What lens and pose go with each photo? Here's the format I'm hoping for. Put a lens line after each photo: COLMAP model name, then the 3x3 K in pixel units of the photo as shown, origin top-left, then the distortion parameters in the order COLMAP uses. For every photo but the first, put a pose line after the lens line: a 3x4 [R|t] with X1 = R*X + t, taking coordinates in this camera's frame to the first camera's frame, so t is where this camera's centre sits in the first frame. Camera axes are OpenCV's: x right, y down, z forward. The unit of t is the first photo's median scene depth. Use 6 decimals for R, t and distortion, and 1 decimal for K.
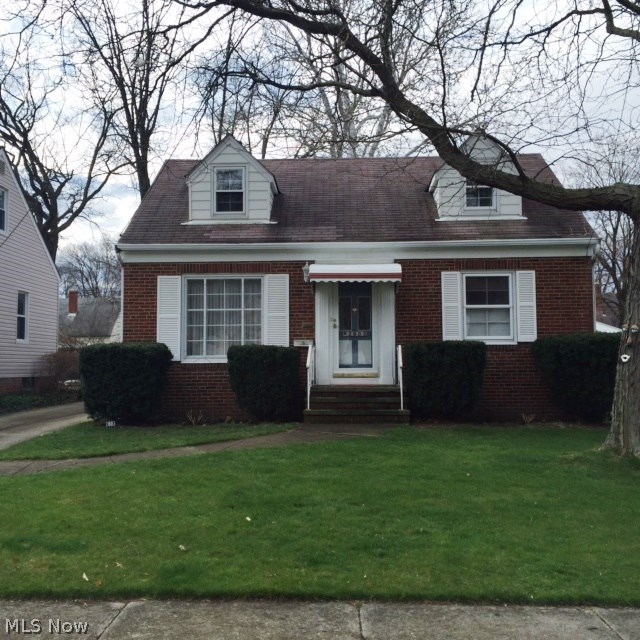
lens RADIAL K [[730.3, 0, 319.6], [0, 730.3, 316.9], [0, 0, 1]] dist [0.029788, 0.000000]
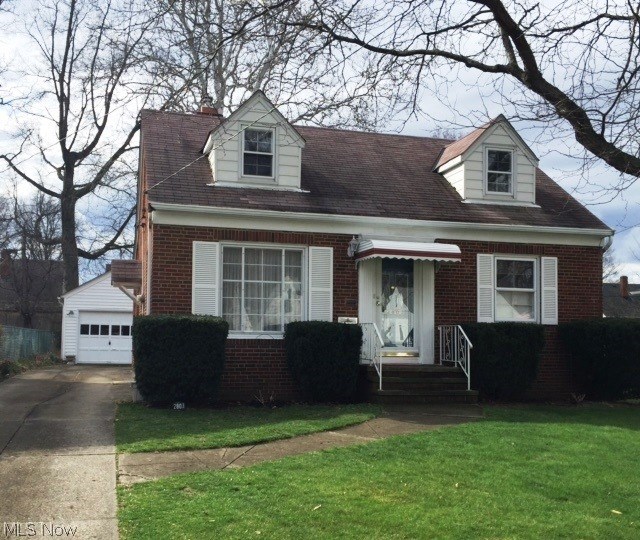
lens RADIAL K [[797.7, 0, 319.8], [0, 797.7, 273.2], [0, 0, 1]] dist [0.058150, 0.000000]
pose [[0.943800, 0.045753, 0.327334, -0.397375], [-0.039313, 0.998882, -0.026268, 0.003242], [-0.328170, 0.011923, 0.944543, 0.023109]]
